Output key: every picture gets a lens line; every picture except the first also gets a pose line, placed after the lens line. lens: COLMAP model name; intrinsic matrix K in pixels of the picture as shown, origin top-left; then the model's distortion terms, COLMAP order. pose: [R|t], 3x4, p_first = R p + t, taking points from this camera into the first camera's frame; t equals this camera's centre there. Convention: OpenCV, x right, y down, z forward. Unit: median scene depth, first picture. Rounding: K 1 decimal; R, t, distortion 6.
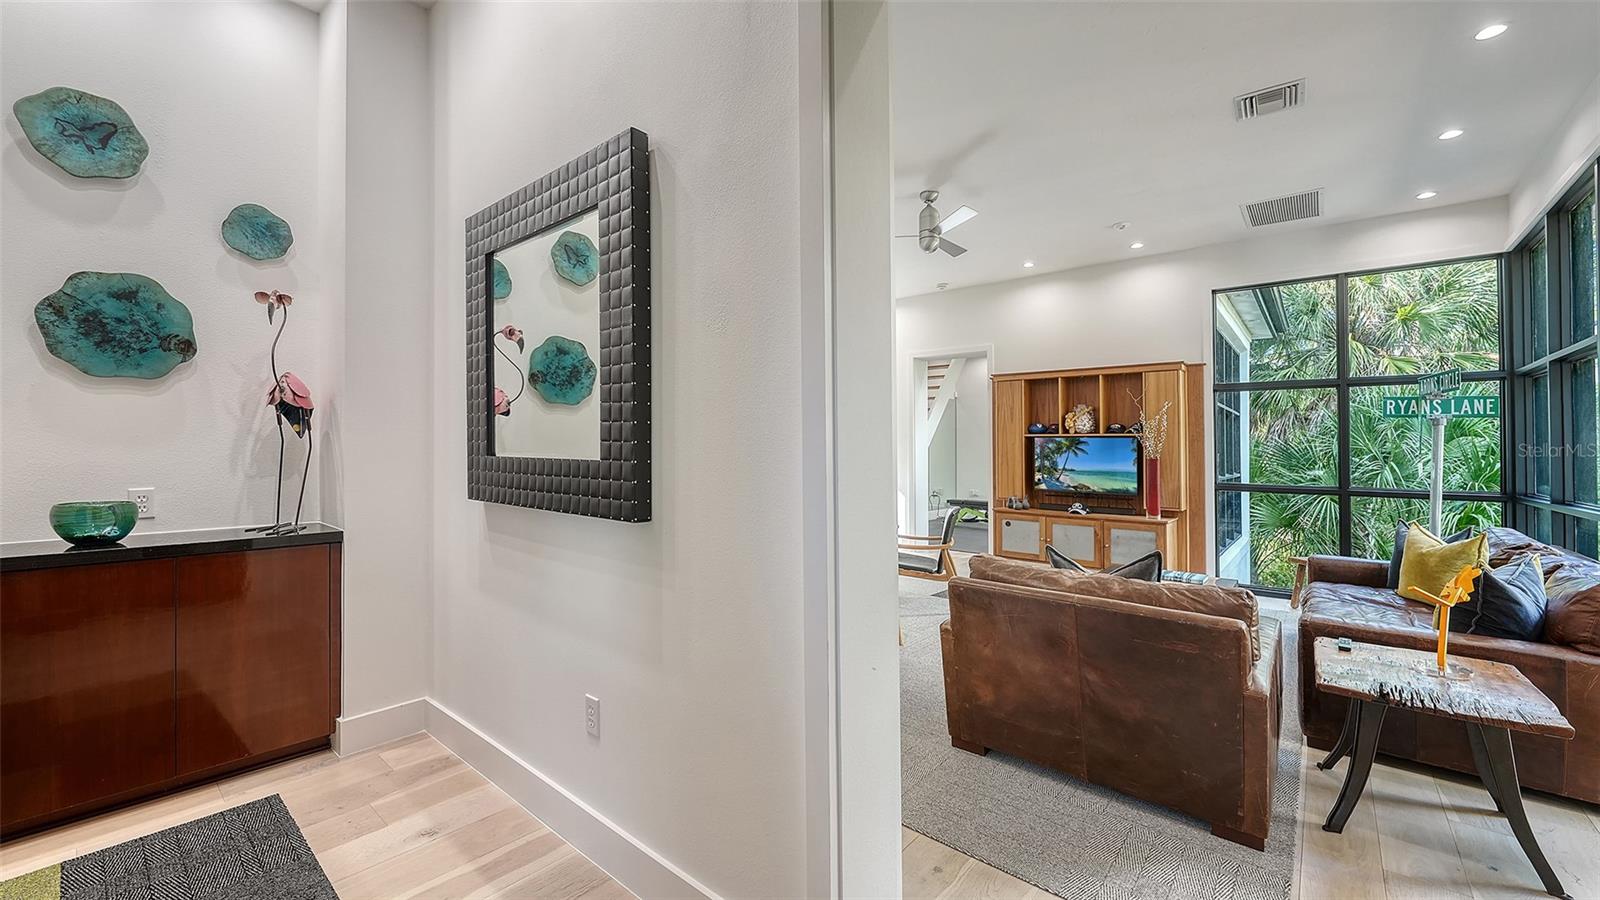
lens RADIAL K [[637.4, 0, 742.3], [0, 637.4, 444.2], [0, 0, 1]] dist [-0.020280, -0.000177]
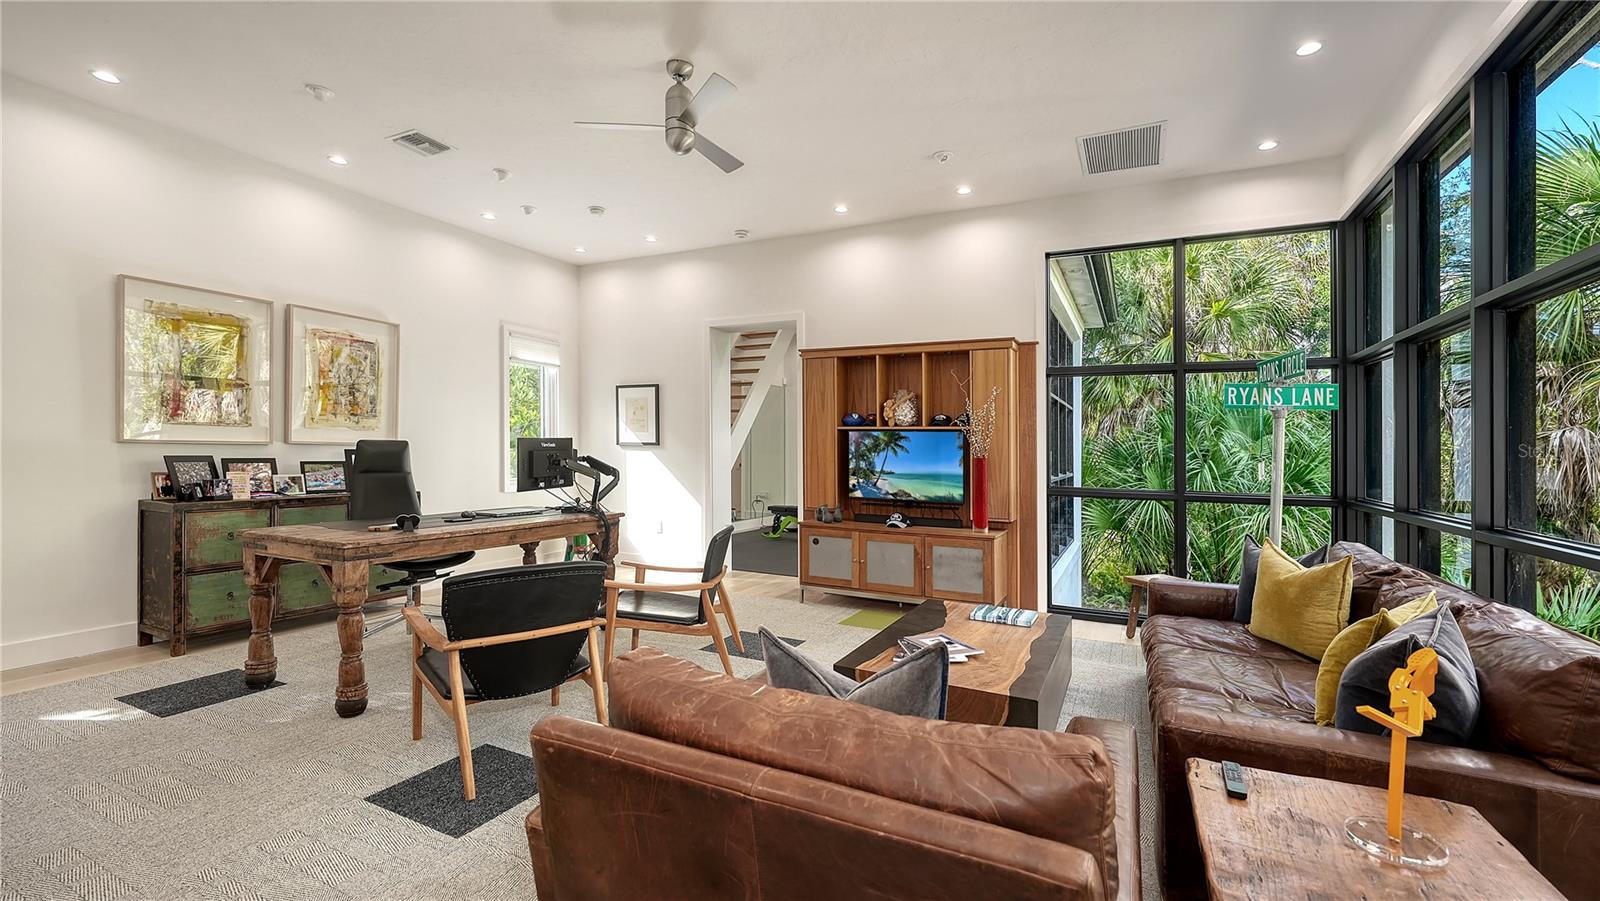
lens RADIAL K [[671.7, 0, 800.1], [0, 671.7, 443.0], [0, 0, 1]] dist [-0.021462, -0.000126]
pose [[0.959774, 0.003609, 0.280749, 0.182749], [-0.004346, 0.999989, 0.002005, 0.003046], [-0.280739, -0.003145, 0.959779, 0.236350]]
